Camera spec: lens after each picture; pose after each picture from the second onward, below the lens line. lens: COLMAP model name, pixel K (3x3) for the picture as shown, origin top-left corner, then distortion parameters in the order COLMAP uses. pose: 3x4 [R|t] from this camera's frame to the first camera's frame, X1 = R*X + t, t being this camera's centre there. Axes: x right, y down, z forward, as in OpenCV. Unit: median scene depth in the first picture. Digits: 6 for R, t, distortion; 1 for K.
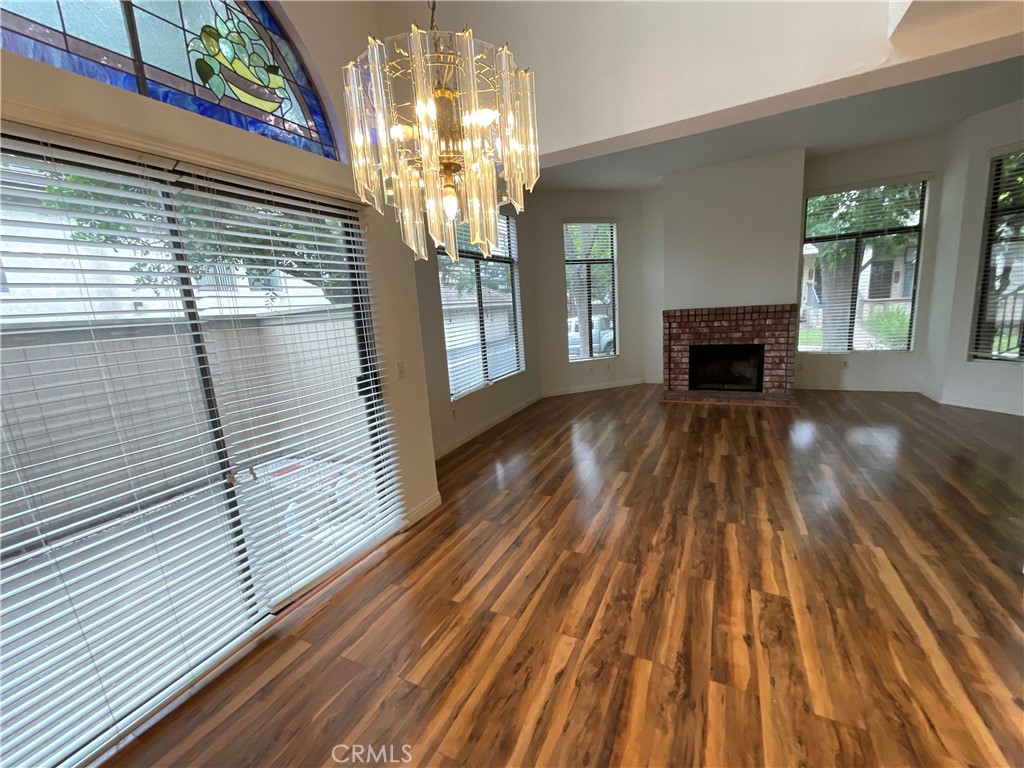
lens RADIAL K [[437.1, 0, 509.6], [0, 437.1, 384.6], [0, 0, 1]] dist [0.009860, 0.000370]
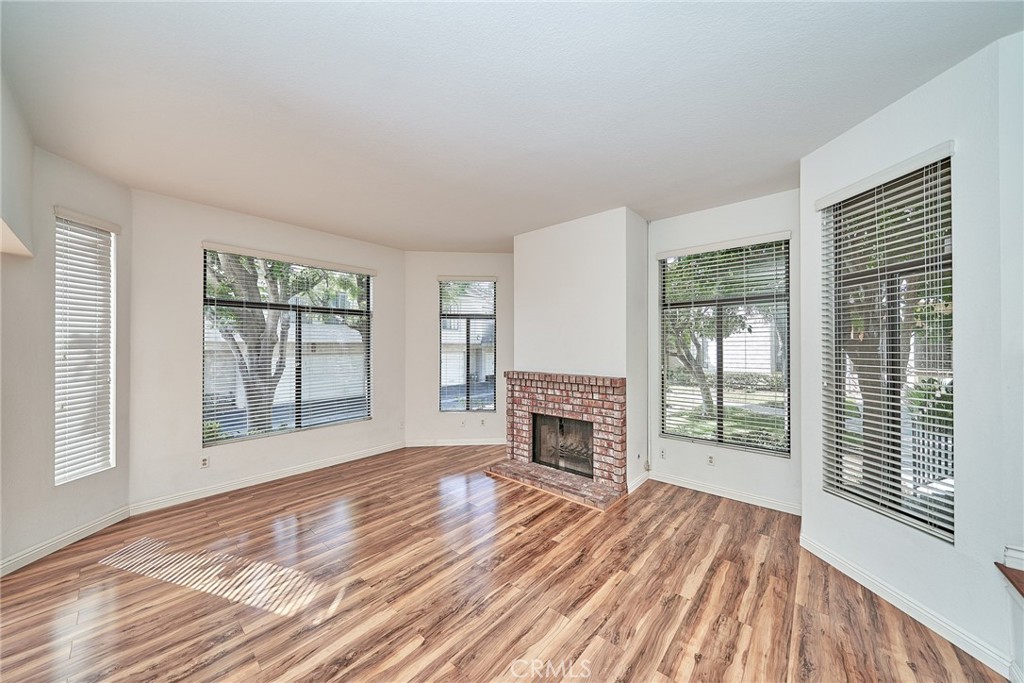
lens RADIAL K [[356.5, 0, 509.1], [0, 356.5, 346.2], [0, 0, 1]] dist [0.001921, 0.000002]
pose [[0.967386, 0.068959, -0.243740, 0.551963], [-0.110604, 0.980650, -0.161534, -0.101502], [0.227884, 0.183224, 0.956294, 0.268207]]
